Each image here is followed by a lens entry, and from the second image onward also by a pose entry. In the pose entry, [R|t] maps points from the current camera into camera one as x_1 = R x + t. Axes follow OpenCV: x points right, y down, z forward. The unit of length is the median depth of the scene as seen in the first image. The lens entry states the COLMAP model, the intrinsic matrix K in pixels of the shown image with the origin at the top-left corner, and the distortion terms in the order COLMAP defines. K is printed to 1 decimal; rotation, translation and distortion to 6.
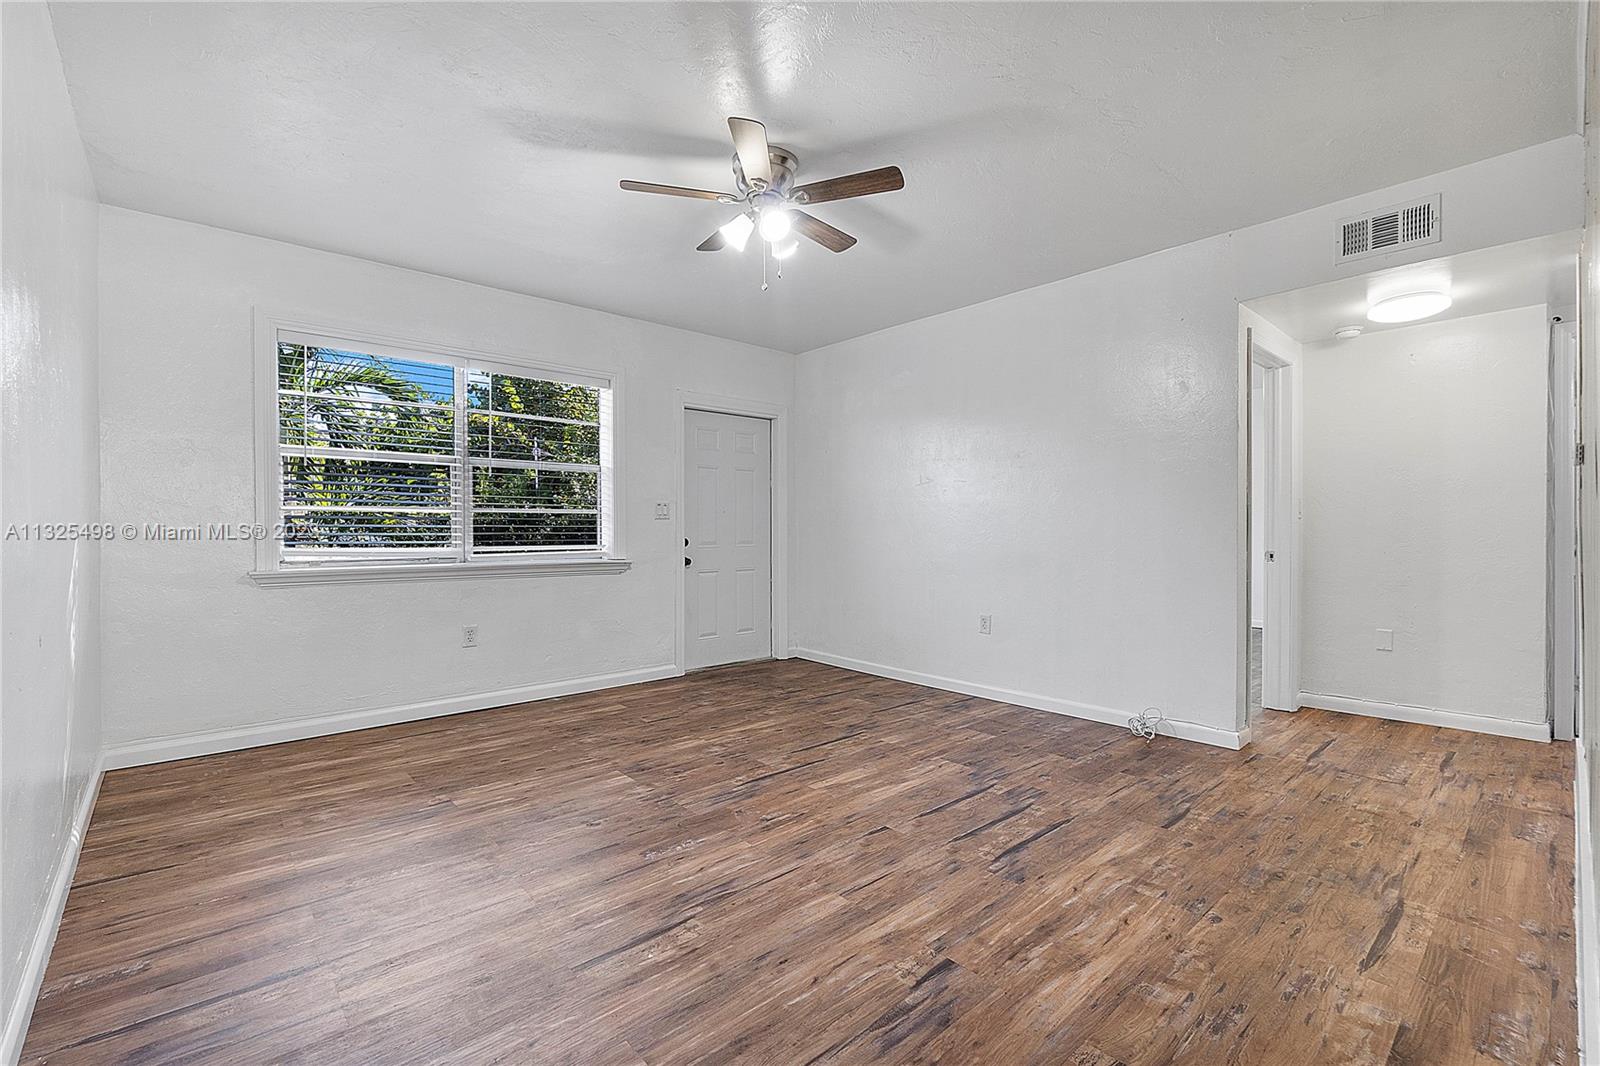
lens RADIAL K [[692.9, 0, 795.1], [0, 692.9, 532.4], [0, 0, 1]] dist [-0.008362, -0.000017]
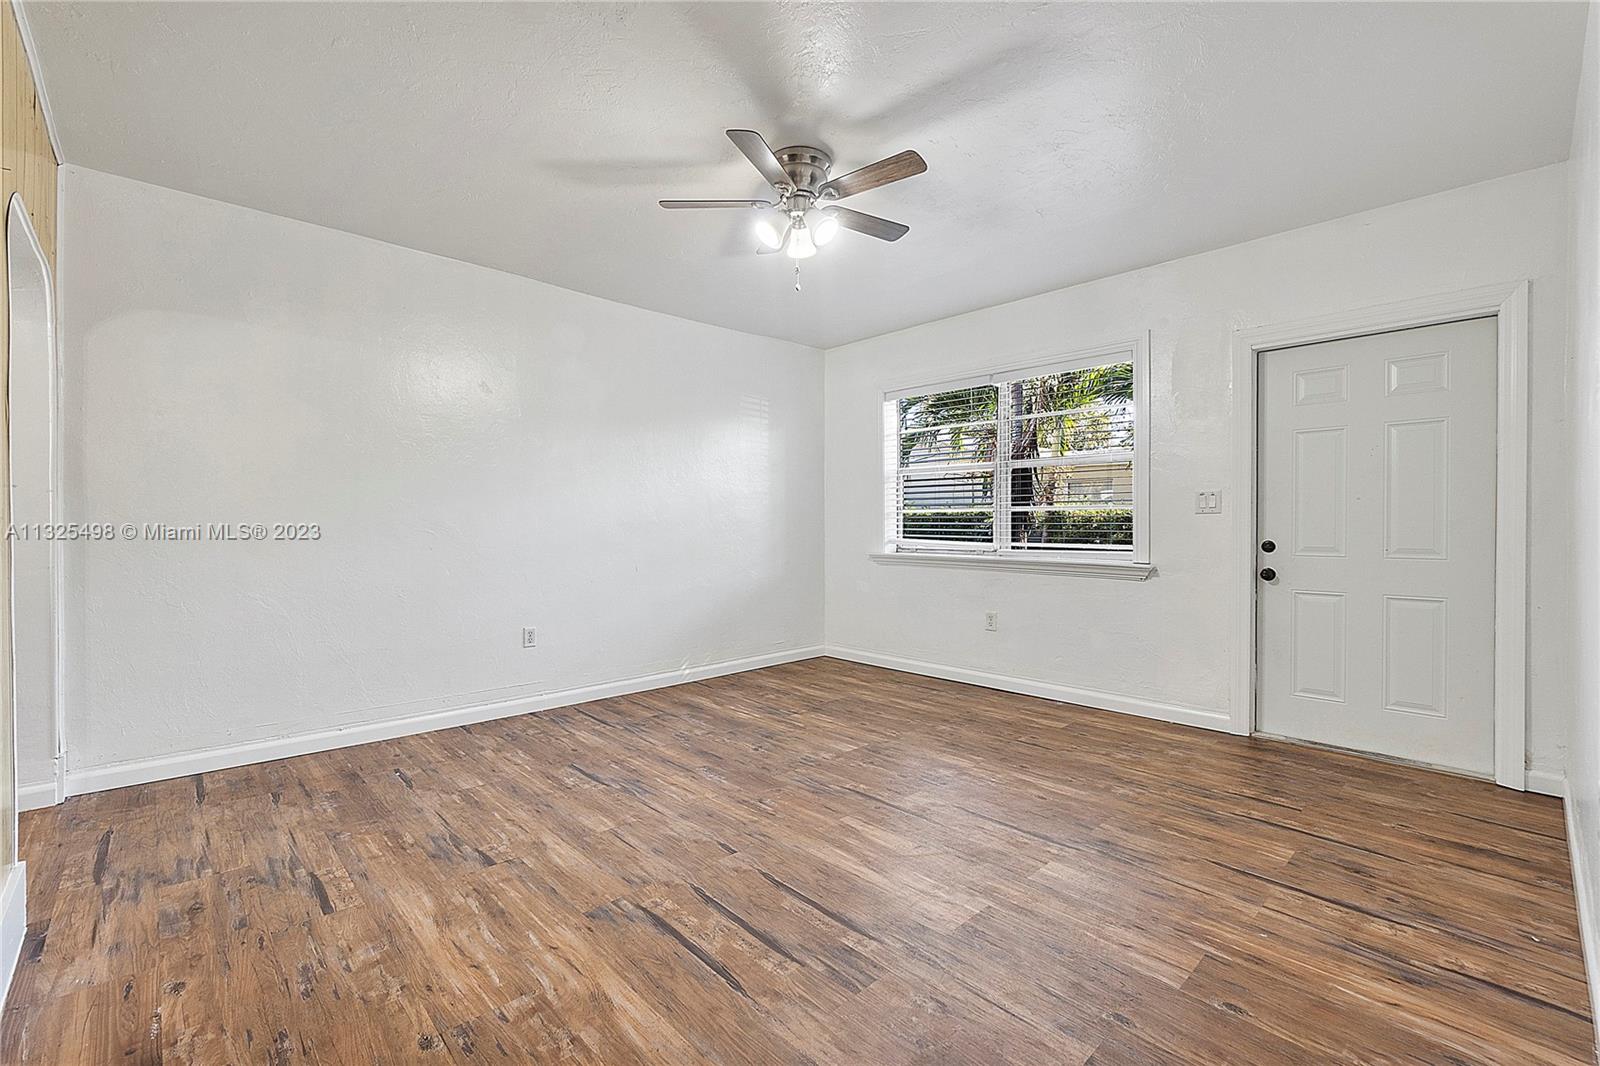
lens RADIAL K [[692.9, 0, 795.7], [0, 692.9, 527.0], [0, 0, 1]] dist [-0.008362, -0.000017]
pose [[0.027661, 0.004714, -0.999606, 0.827961], [-0.007447, 0.999962, 0.004510, -0.007365], [0.999590, 0.007320, 0.027695, 0.831140]]
